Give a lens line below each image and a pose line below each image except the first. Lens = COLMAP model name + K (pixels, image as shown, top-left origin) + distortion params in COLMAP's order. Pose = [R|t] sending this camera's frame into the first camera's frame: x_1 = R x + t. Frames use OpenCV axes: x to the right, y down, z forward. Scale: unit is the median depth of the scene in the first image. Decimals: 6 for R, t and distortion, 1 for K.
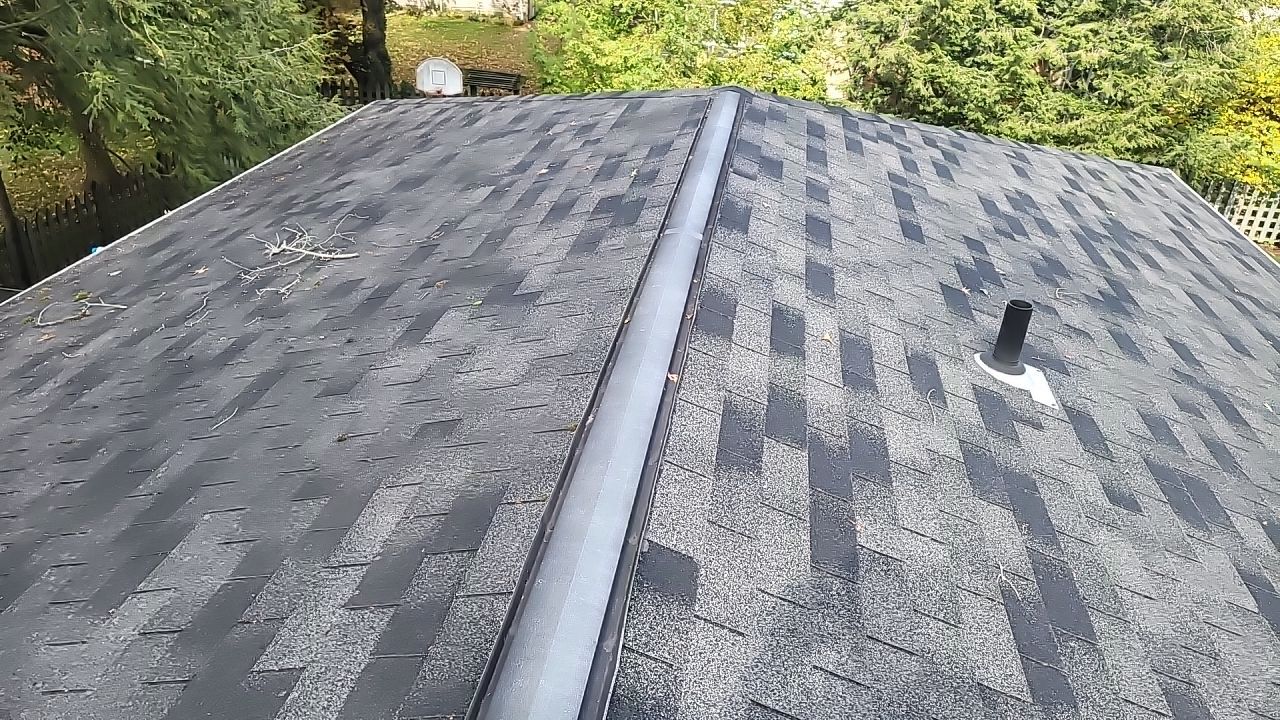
lens RADIAL K [[906.3, 0, 634.1], [0, 906.3, 360.6], [0, 0, 1]] dist [0.076535, -0.059636]
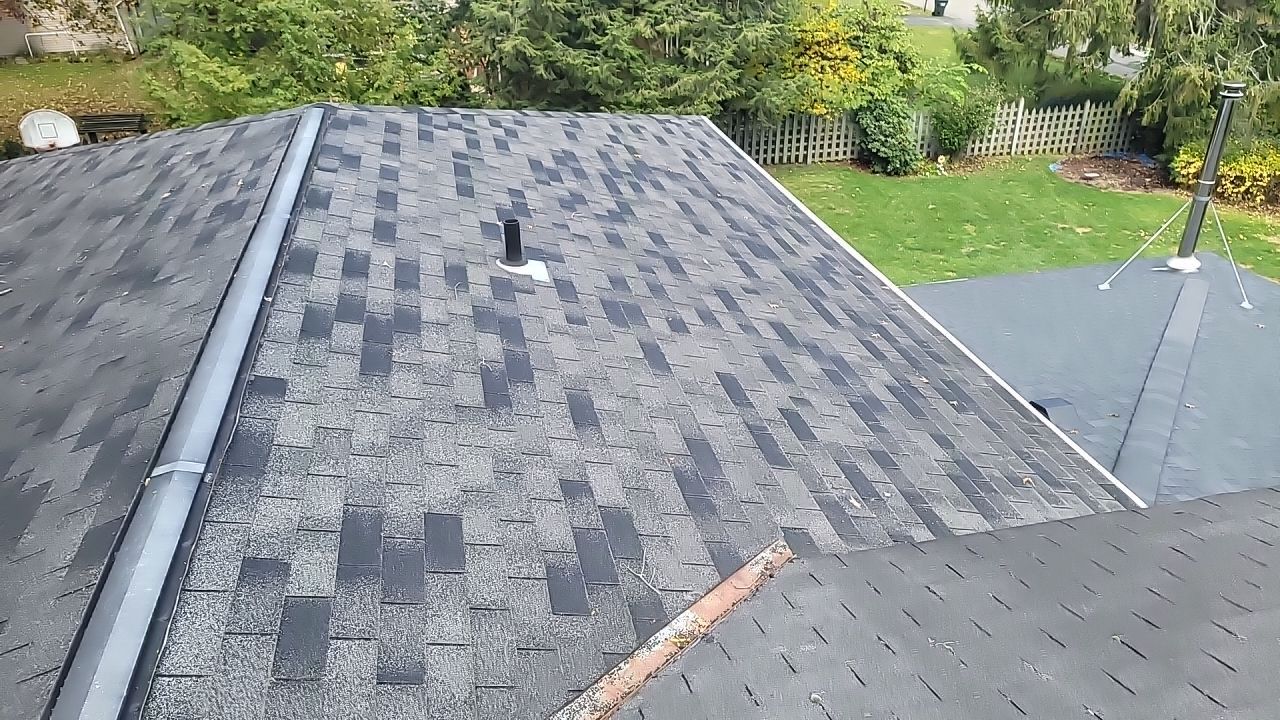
lens RADIAL K [[906.3, 0, 642.8], [0, 906.3, 371.4], [0, 0, 1]] dist [0.076535, -0.059636]
pose [[0.927179, -0.237157, 0.289992, 0.087815], [0.232486, 0.971262, 0.050987, 0.119522], [-0.293750, 0.020145, 0.955670, -0.406994]]
